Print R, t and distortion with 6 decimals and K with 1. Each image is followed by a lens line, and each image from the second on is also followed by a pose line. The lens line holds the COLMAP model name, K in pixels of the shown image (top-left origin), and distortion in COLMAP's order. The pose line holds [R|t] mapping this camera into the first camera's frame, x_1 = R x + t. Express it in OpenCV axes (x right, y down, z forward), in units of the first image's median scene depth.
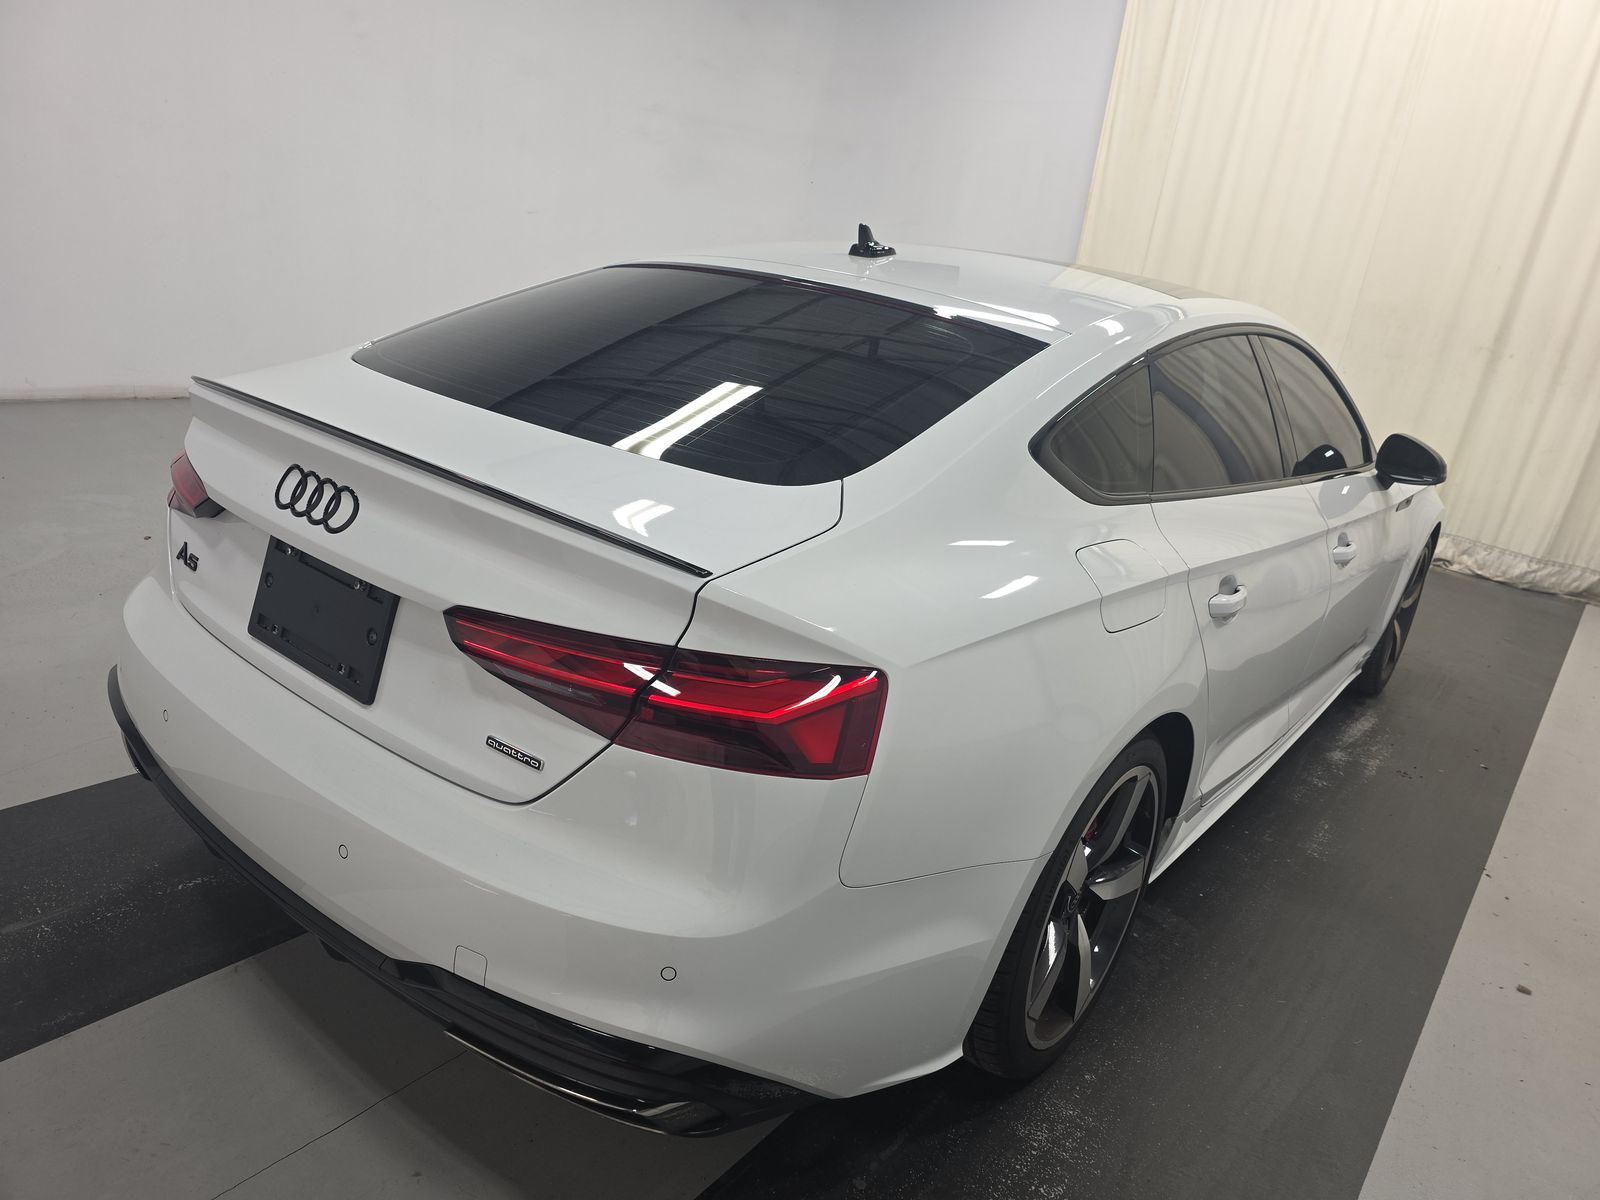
lens RADIAL K [[1055.5, 0, 800.3], [0, 1055.5, 640.7], [0, 0, 1]] dist [0.051535, -0.050685]
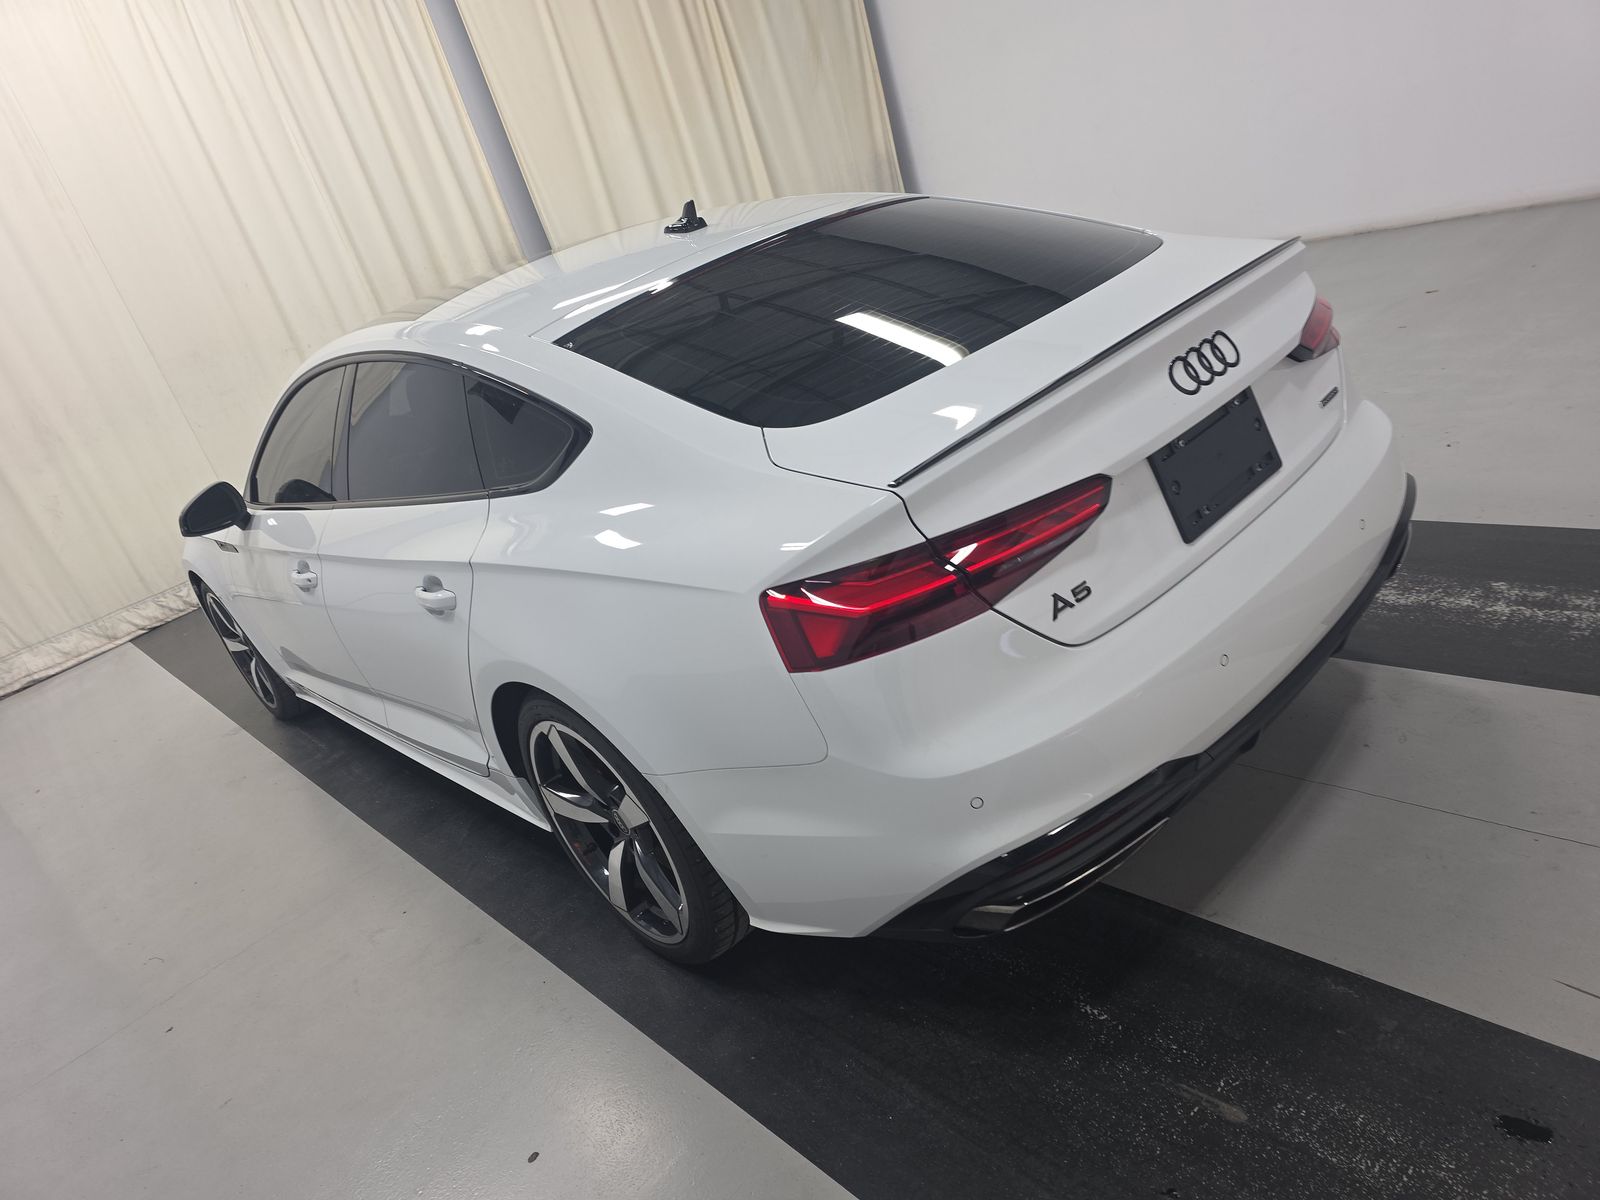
lens RADIAL K [[1055.5, 0, 800.3], [0, 1055.5, 640.7], [0, 0, 1]] dist [0.051535, -0.050685]
pose [[0.099018, -0.556156, 0.825158, -1.489367], [0.614484, 0.686413, 0.388904, -0.594663], [-0.782690, 0.468538, 0.409717, 0.914725]]
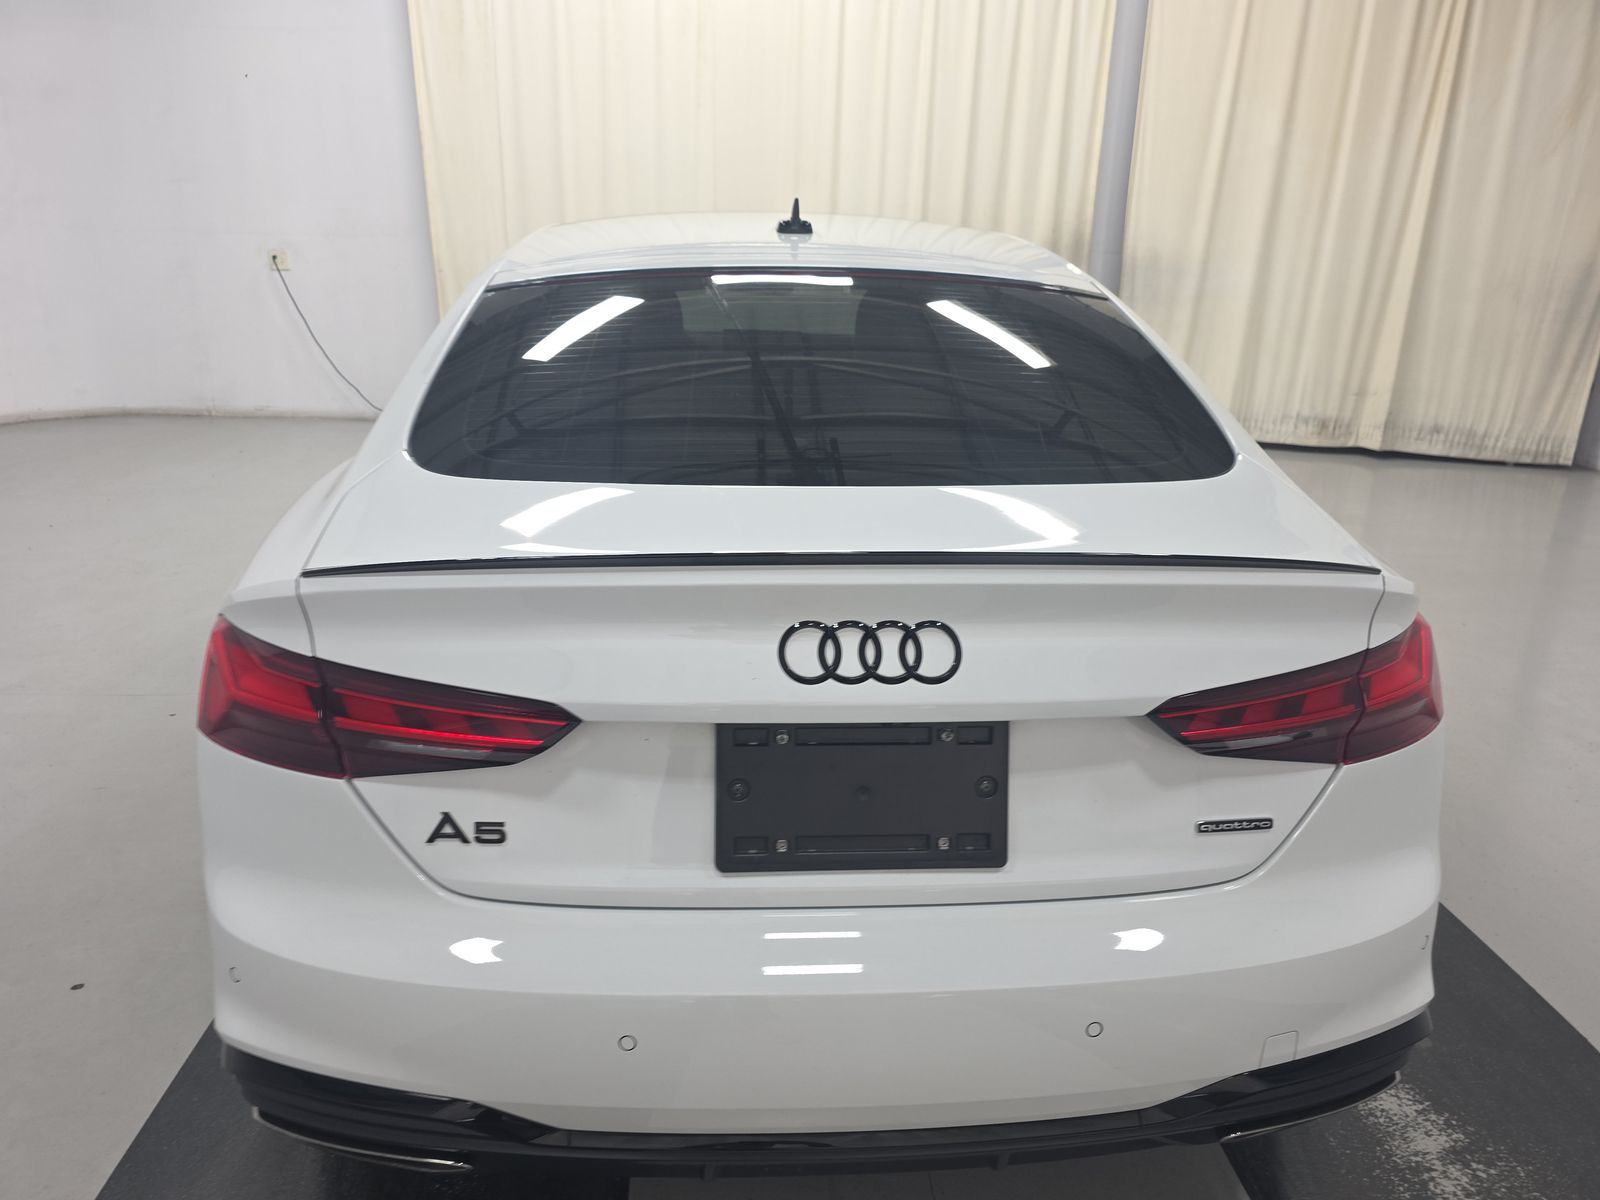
lens RADIAL K [[1055.5, 0, 800.3], [0, 1055.5, 640.7], [0, 0, 1]] dist [0.051535, -0.050685]
pose [[0.739248, -0.345394, 0.578114, -0.832753], [0.308548, 0.936767, 0.165123, -0.253163], [-0.598591, 0.056309, 0.799073, 0.389804]]
